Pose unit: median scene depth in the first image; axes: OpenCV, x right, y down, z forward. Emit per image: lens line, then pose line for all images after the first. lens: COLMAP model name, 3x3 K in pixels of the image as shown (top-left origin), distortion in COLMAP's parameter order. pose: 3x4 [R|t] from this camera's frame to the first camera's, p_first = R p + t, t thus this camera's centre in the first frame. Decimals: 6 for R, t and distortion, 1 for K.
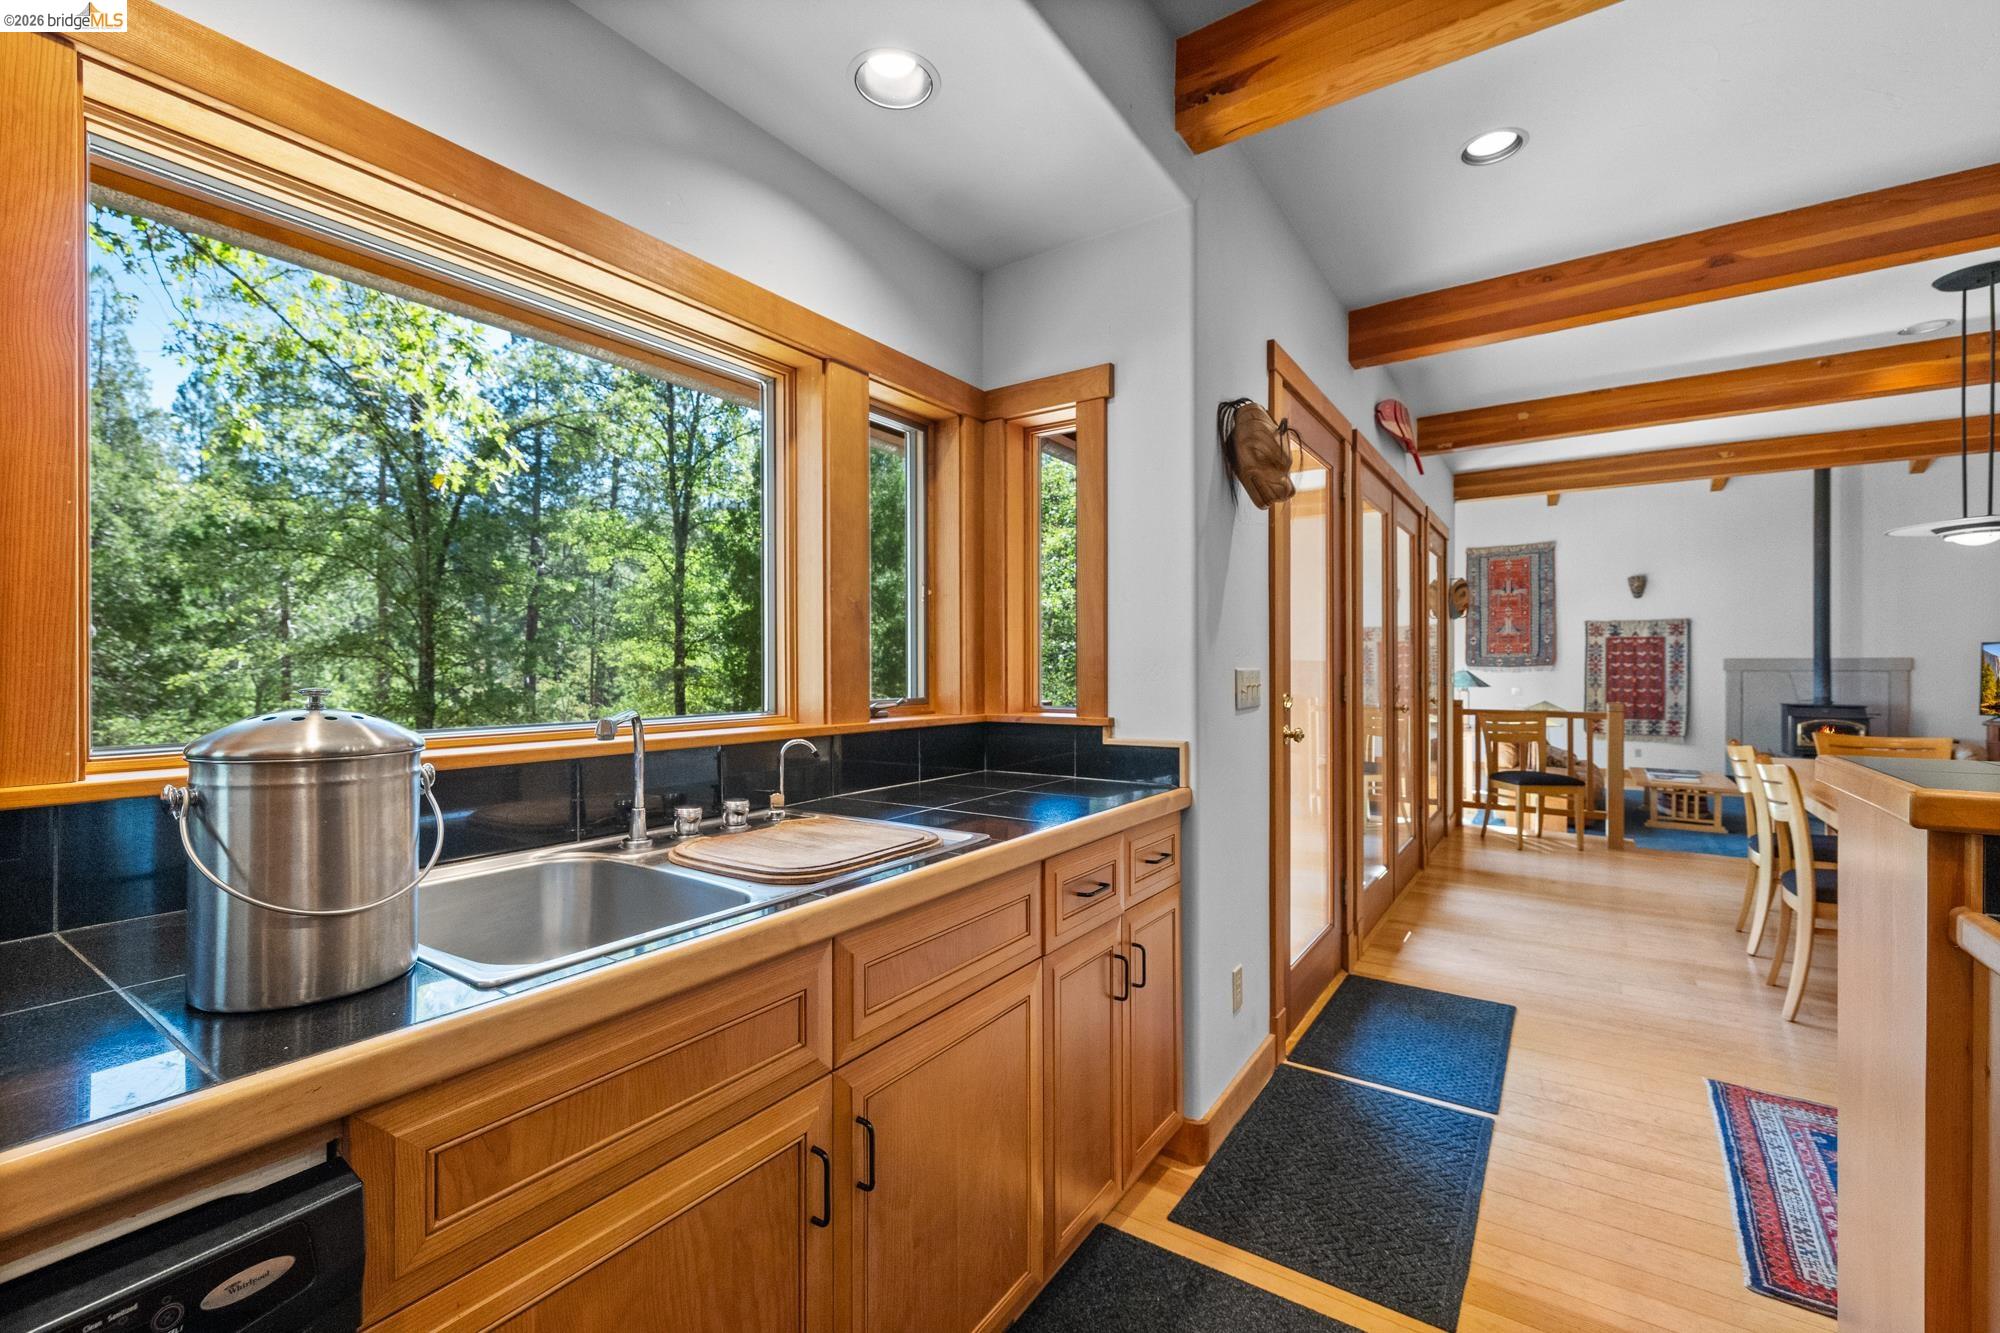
lens RADIAL K [[840.7, 0, 1007.0], [0, 840.7, 664.5], [0, 0, 1]] dist [-0.001541, 0.000192]
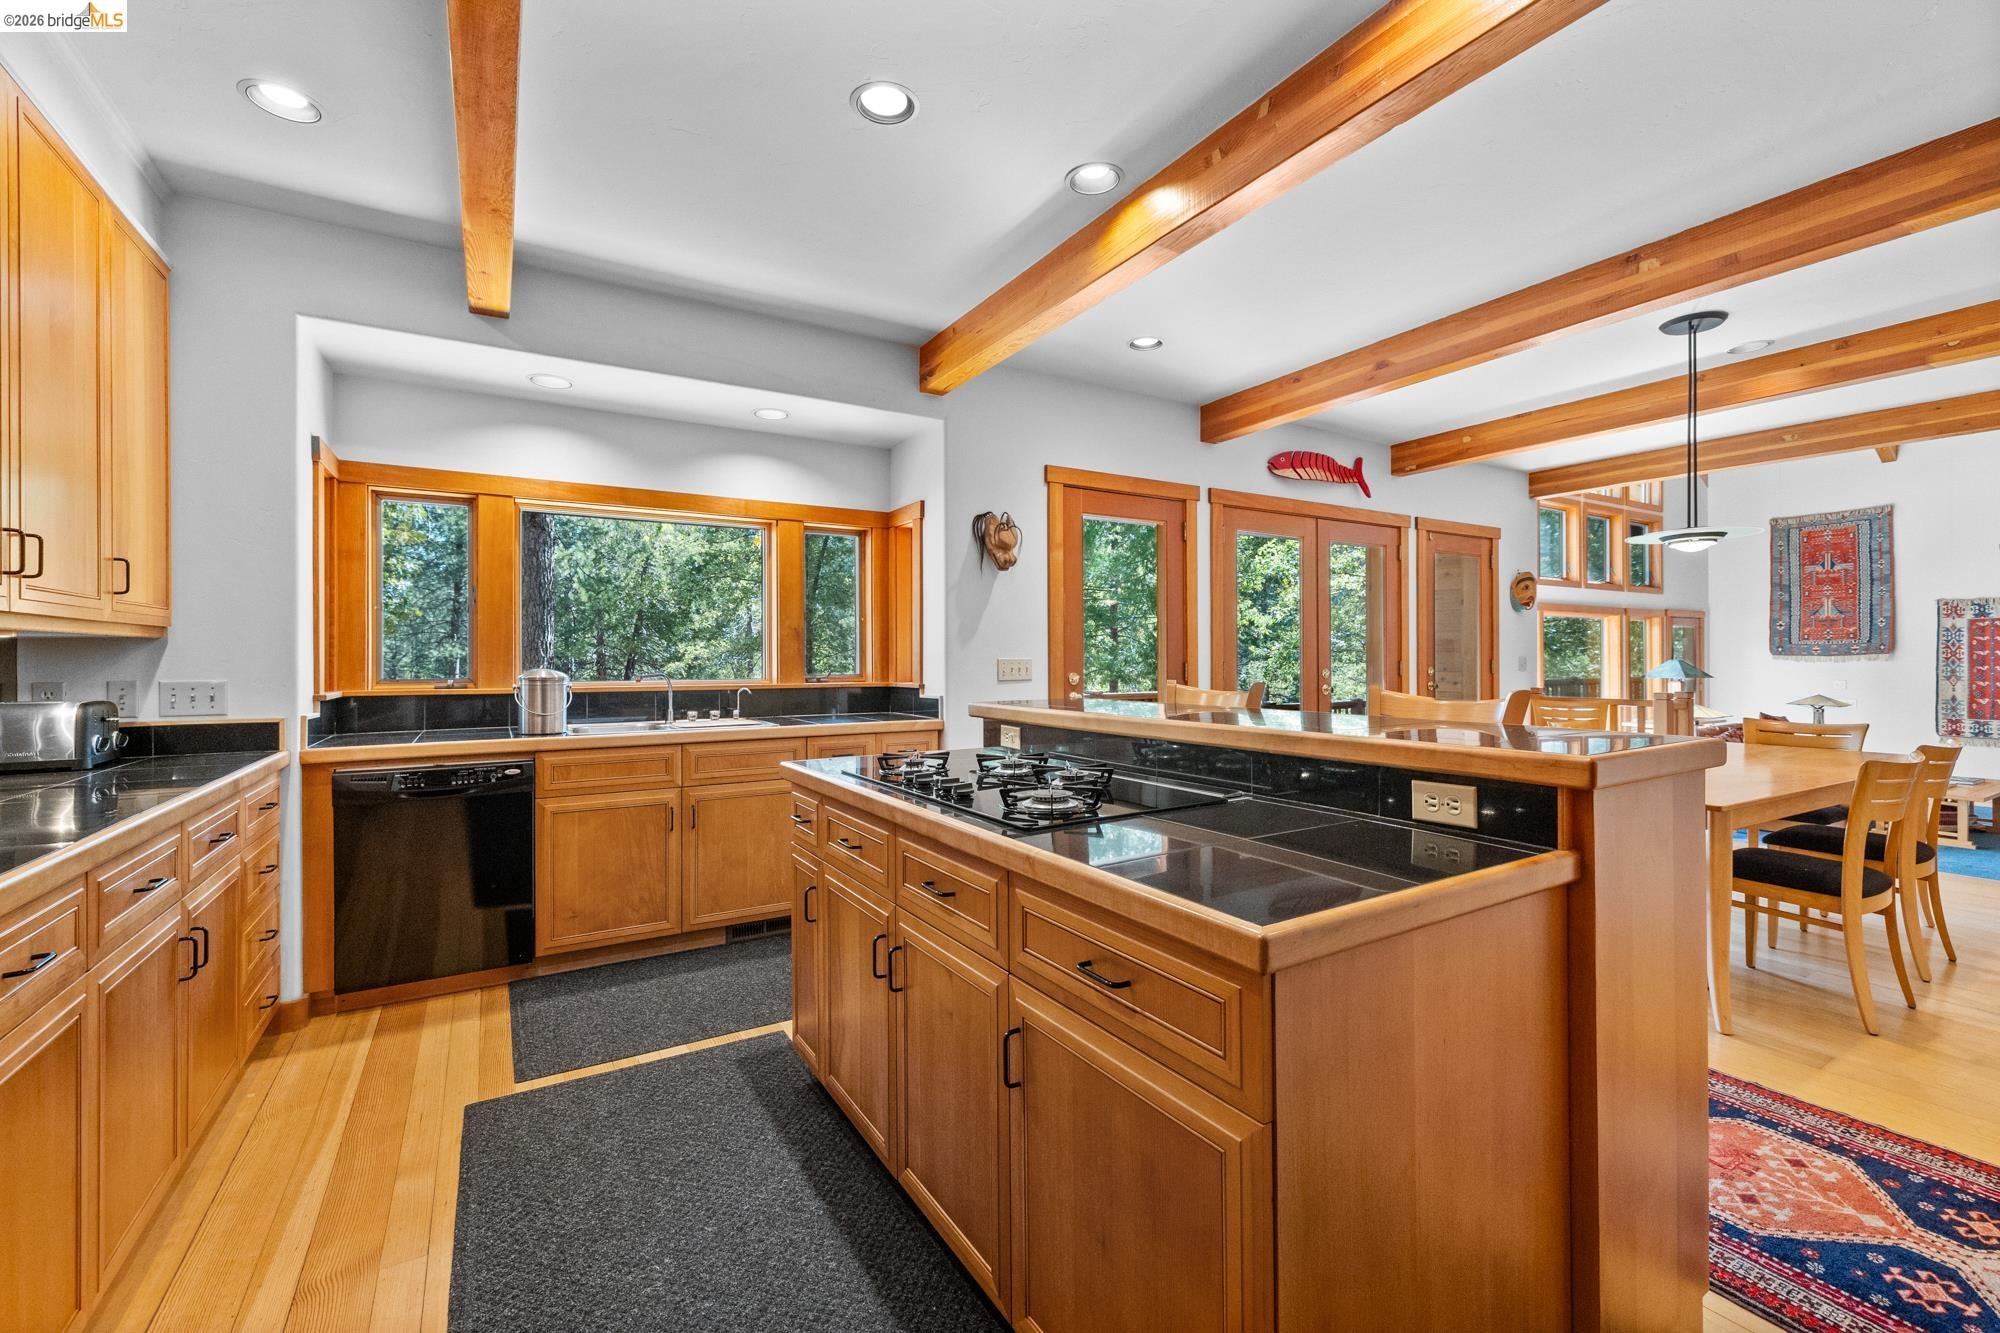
lens RADIAL K [[845.0, 0, 1006.5], [0, 845.0, 647.5], [0, 0, 1]] dist [-0.000995, 0.000420]
pose [[0.908887, -0.007389, -0.416977, 0.305040], [0.003552, 0.999944, -0.009977, 0.000210], [0.417027, 0.007587, 0.908862, -0.187403]]
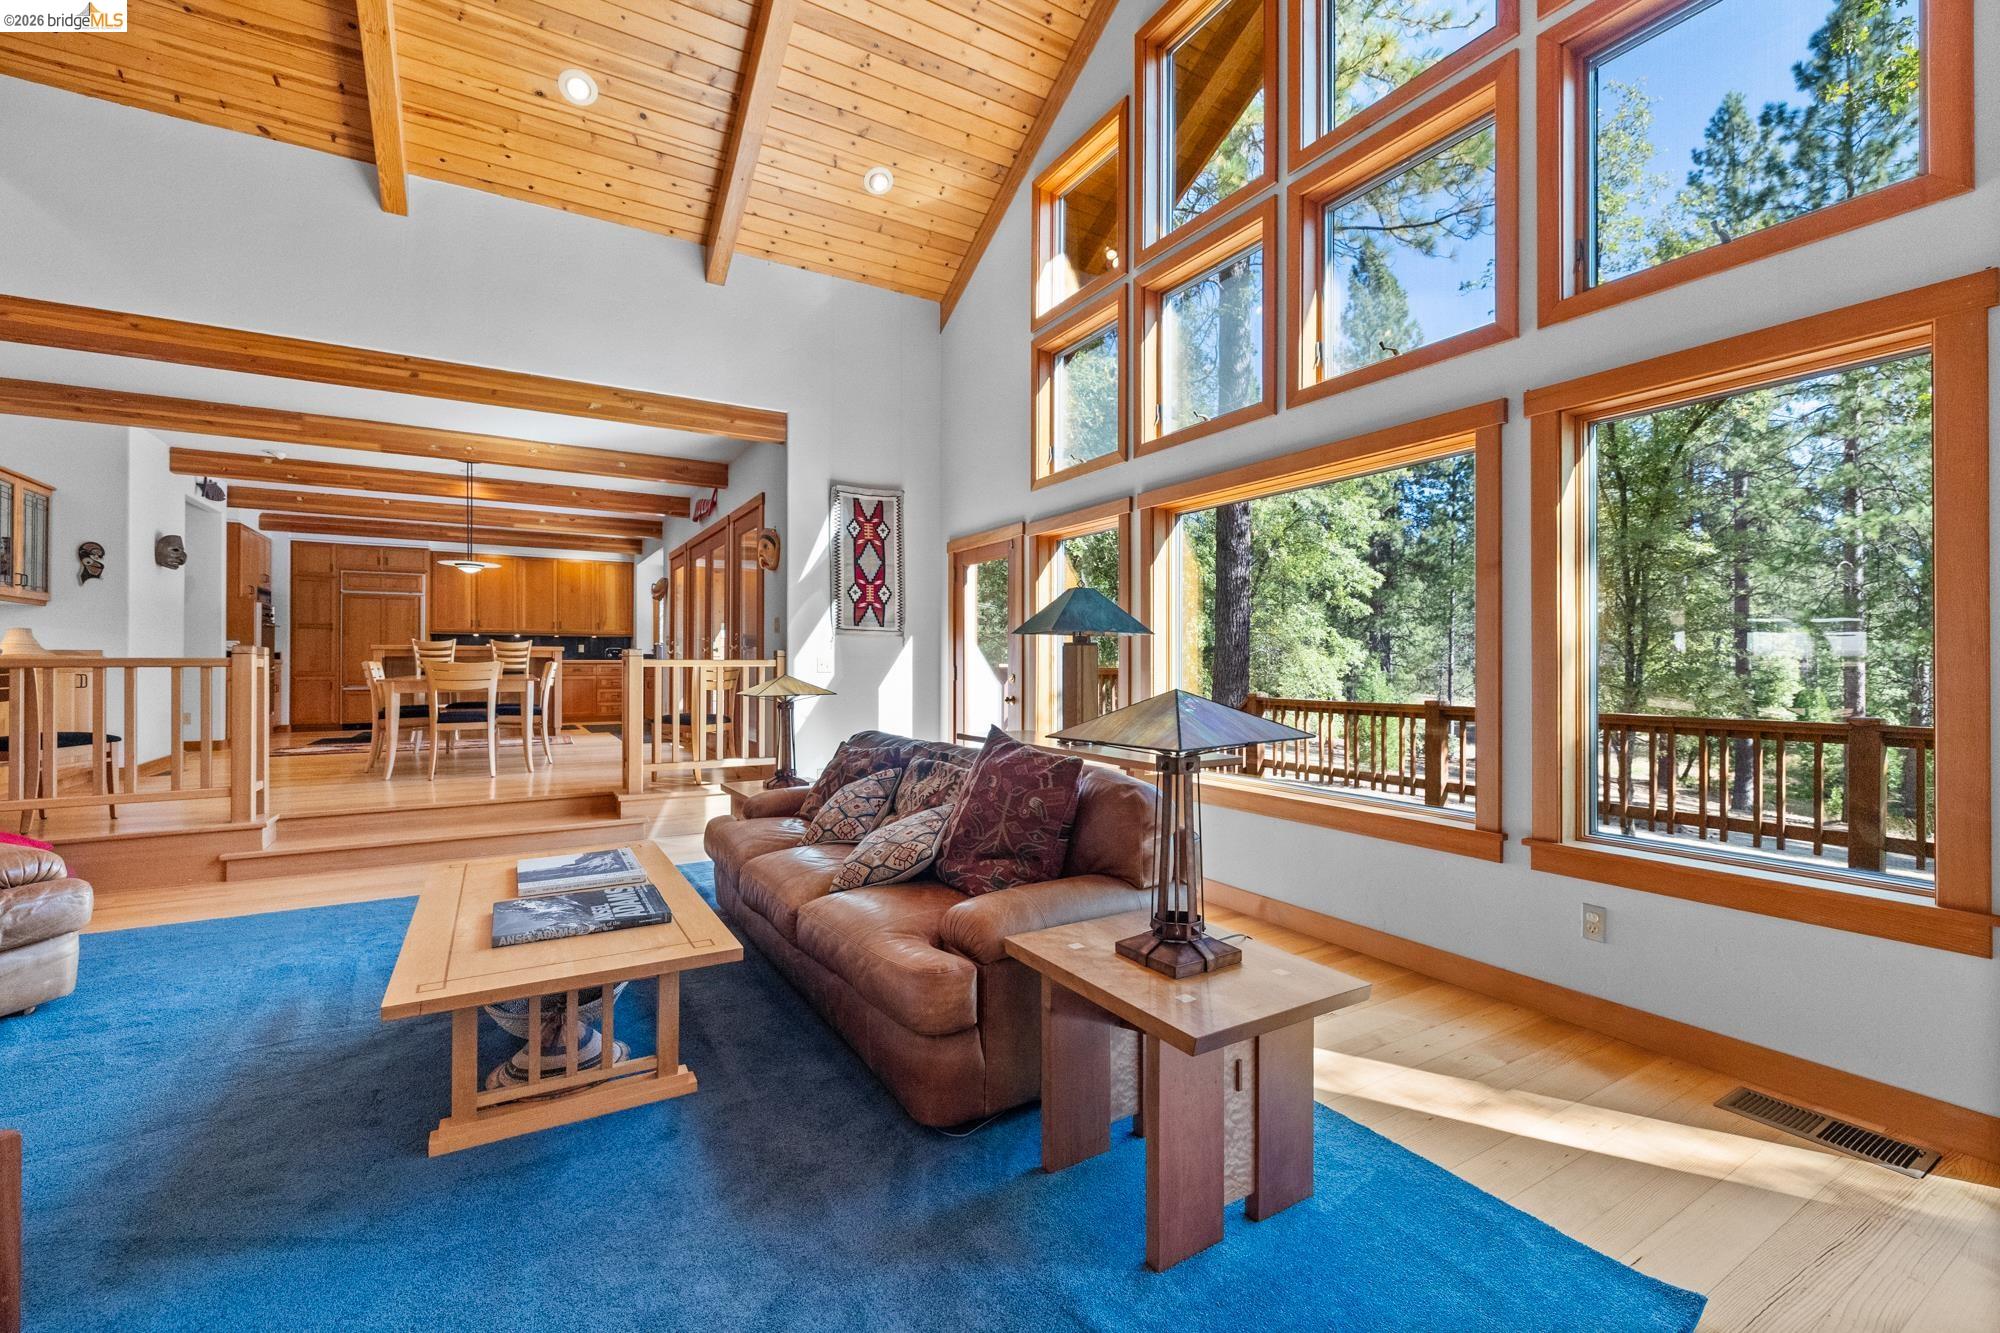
lens RADIAL K [[840.7, 0, 1007.0], [0, 840.7, 664.5], [0, 0, 1]] dist [-0.001541, 0.000192]
pose [[-0.420331, 0.000089, -0.907371, 1.055820], [0.001188, 0.999999, -0.000452, 0.048392], [0.907370, -0.001268, -0.420330, 1.338085]]
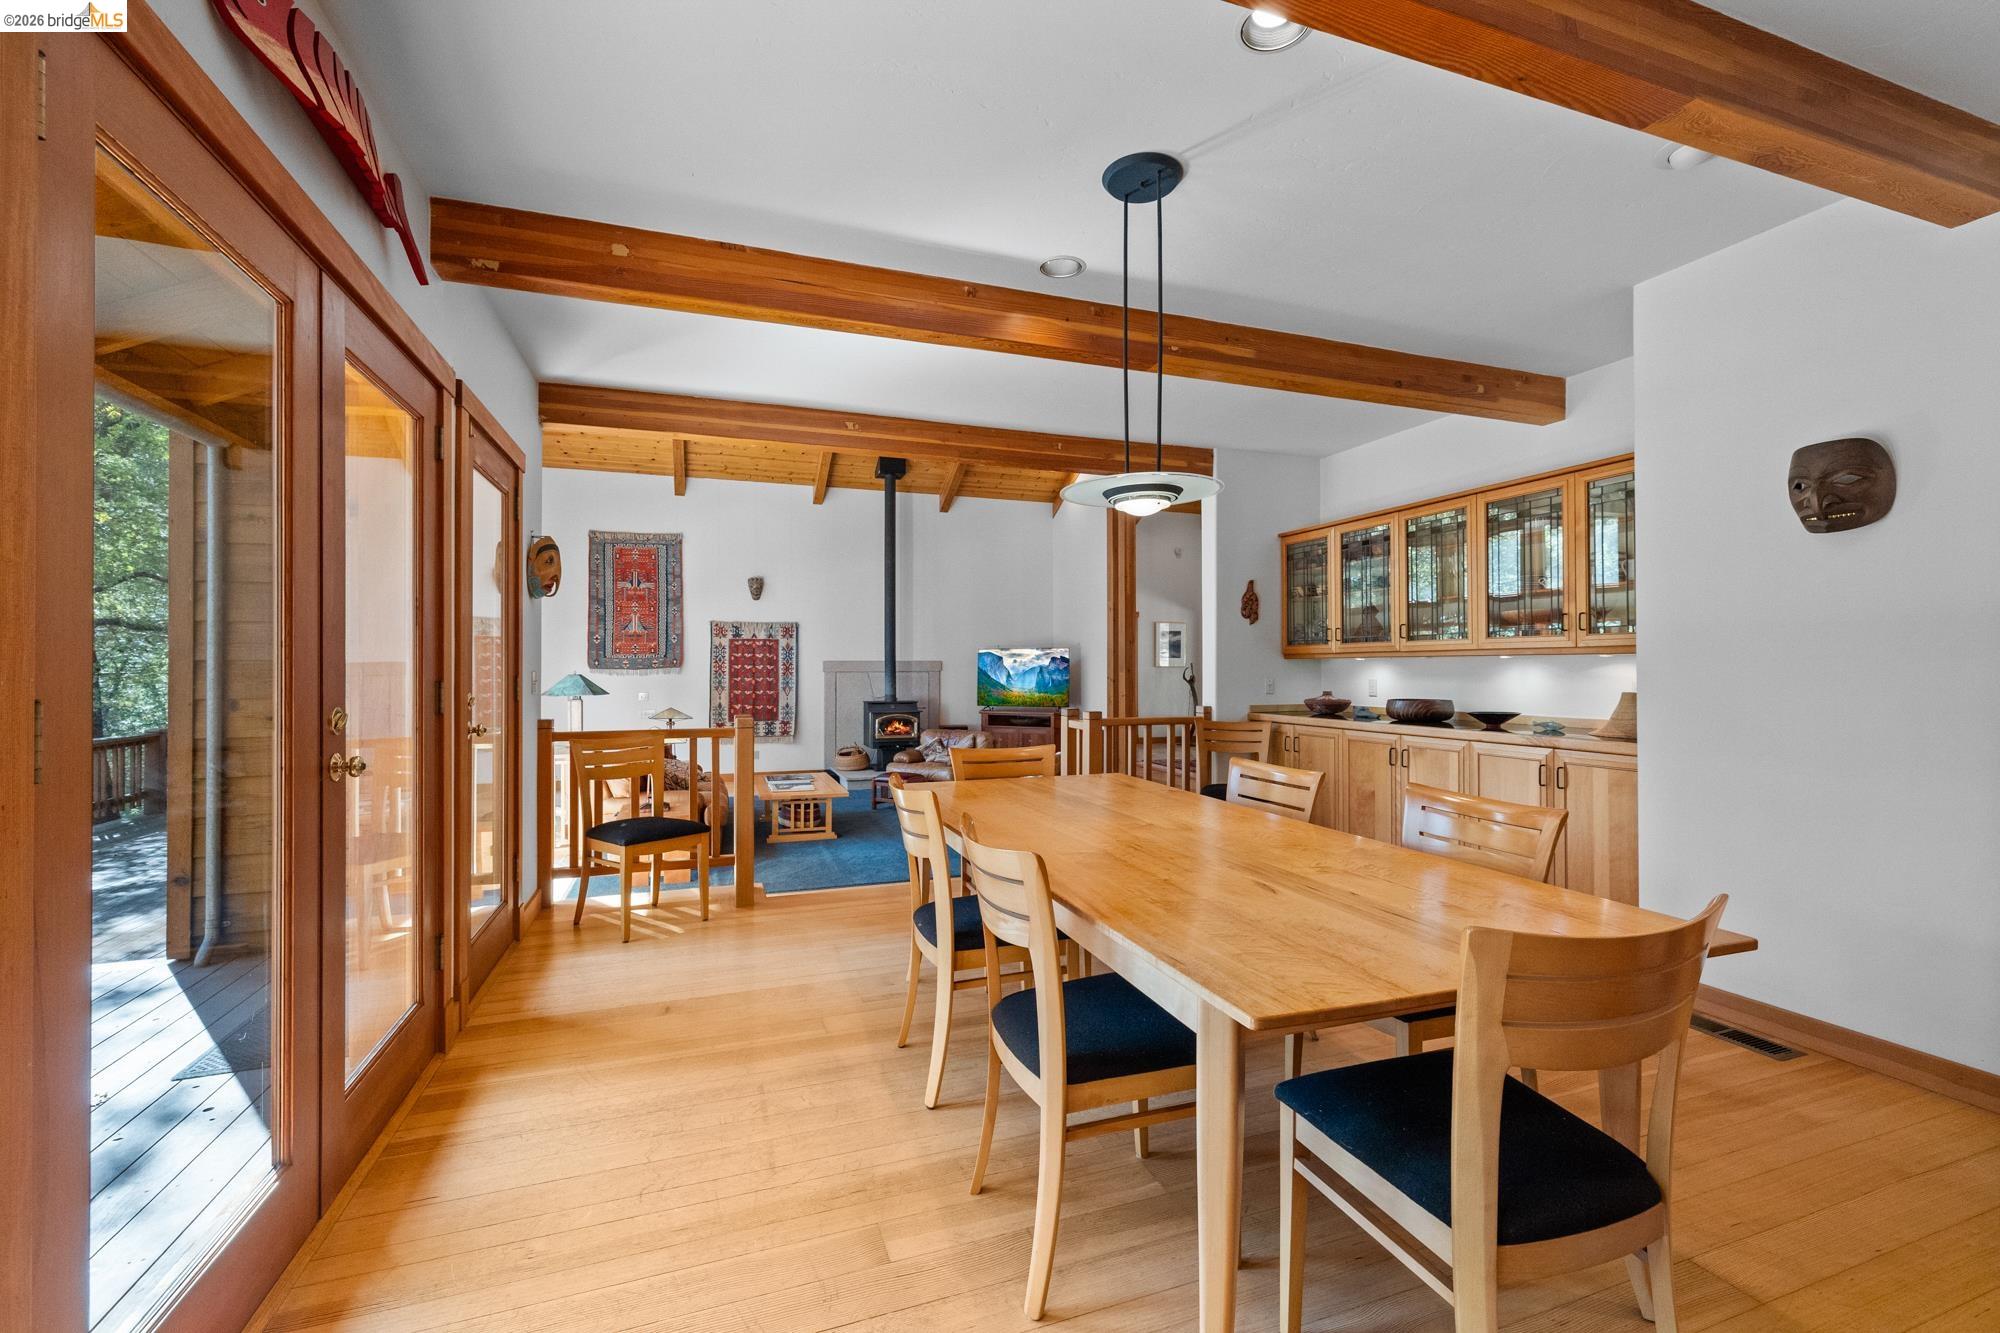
lens RADIAL K [[836.6, 0, 1000.0], [0, 836.6, 666.5], [0, 0, 1]] dist [-0.000408, 0.000131]
pose [[0.593060, -0.000111, 0.805158, 0.173267], [-0.000023, 1.000000, 0.000154, -0.000141], [-0.805158, -0.000110, 0.593060, 0.251445]]
